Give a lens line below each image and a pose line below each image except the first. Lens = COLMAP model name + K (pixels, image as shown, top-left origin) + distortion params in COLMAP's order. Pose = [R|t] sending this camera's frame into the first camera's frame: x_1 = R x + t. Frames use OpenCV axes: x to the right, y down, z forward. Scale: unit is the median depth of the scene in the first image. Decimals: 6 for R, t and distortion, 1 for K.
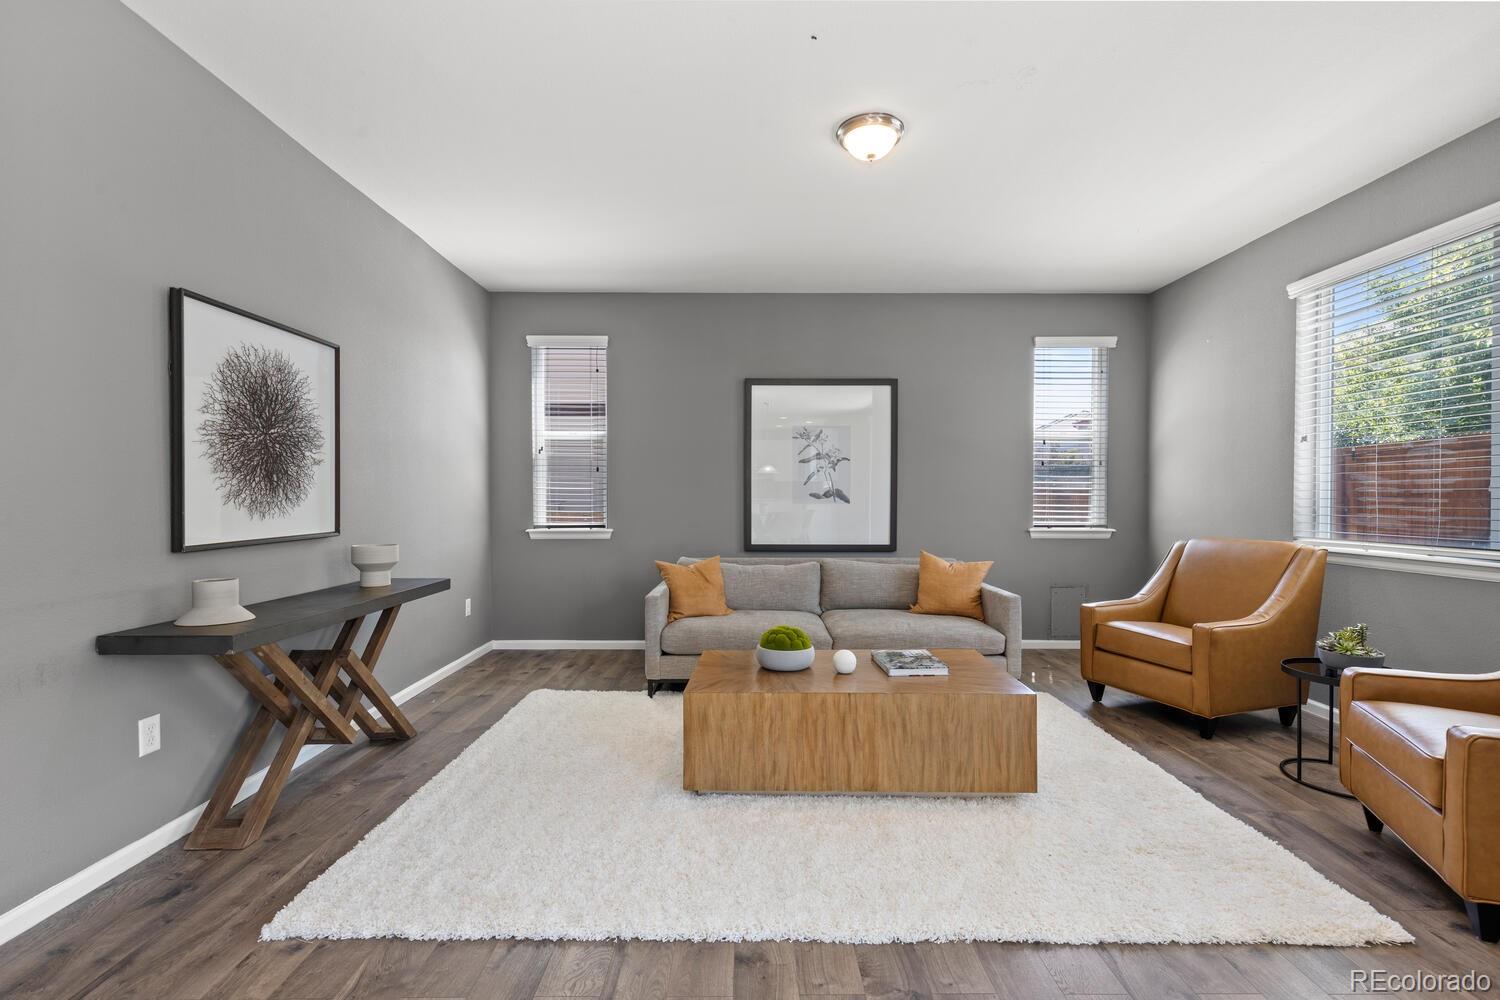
lens RADIAL K [[671.6, 0, 750.5], [0, 671.6, 502.0], [0, 0, 1]] dist [0.007122, -0.001650]
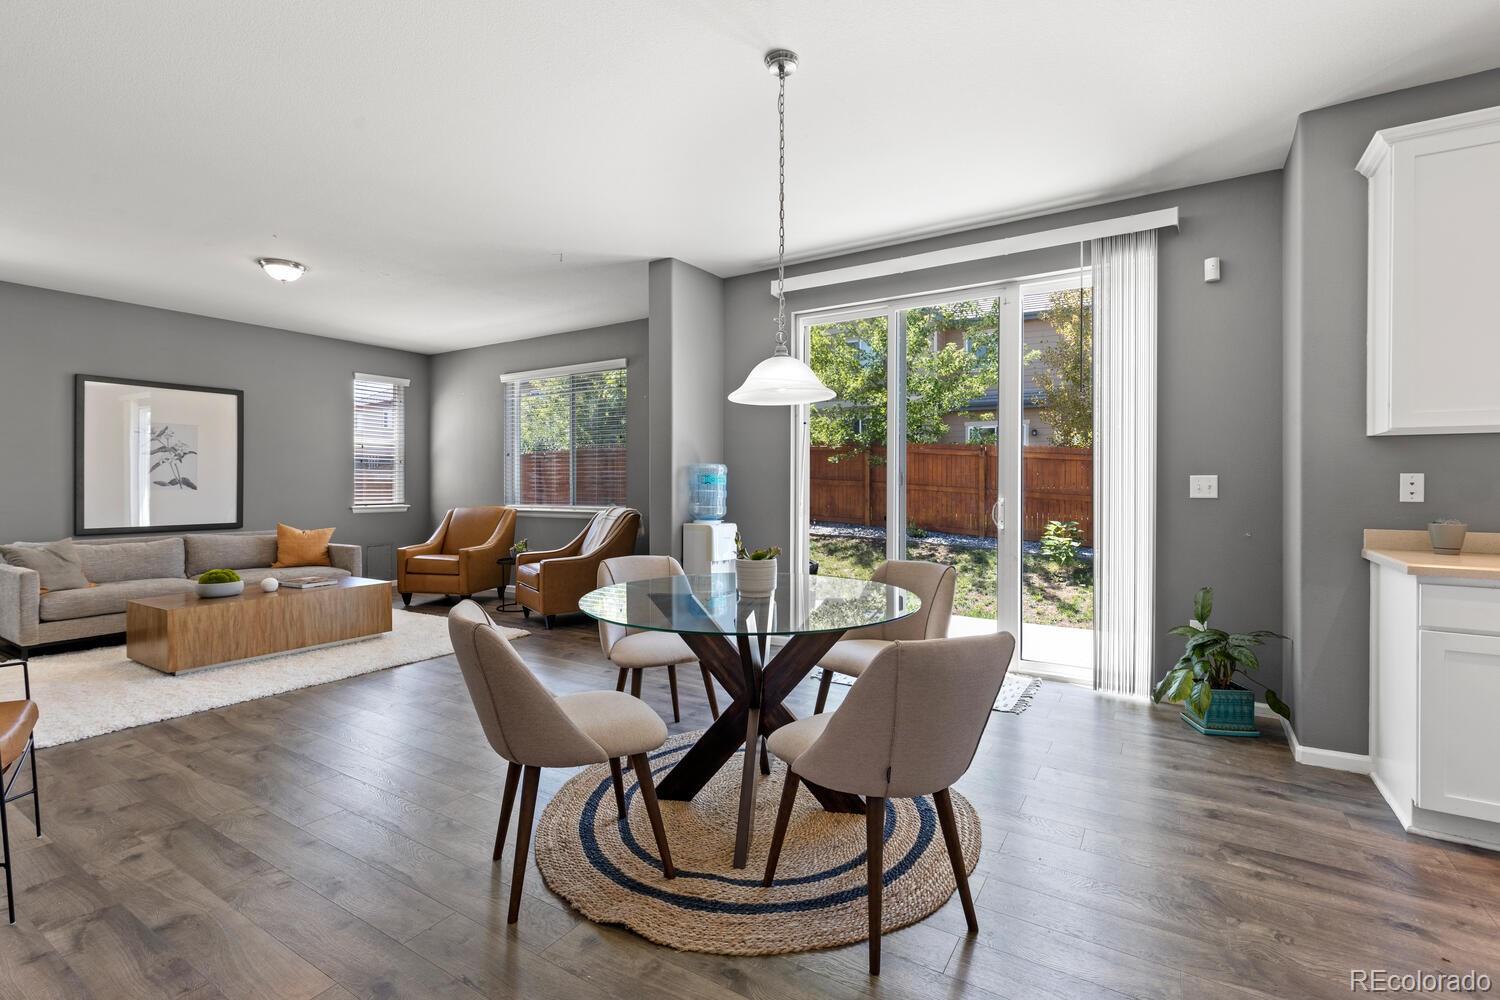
lens RADIAL K [[671.6, 0, 748.3], [0, 671.6, 488.4], [0, 0, 1]] dist [0.007122, -0.001650]
pose [[0.538898, -0.007724, 0.842336, -0.411395], [0.007156, 0.999964, 0.004591, 0.001439], [-0.842341, 0.003554, 0.538934, -0.586224]]
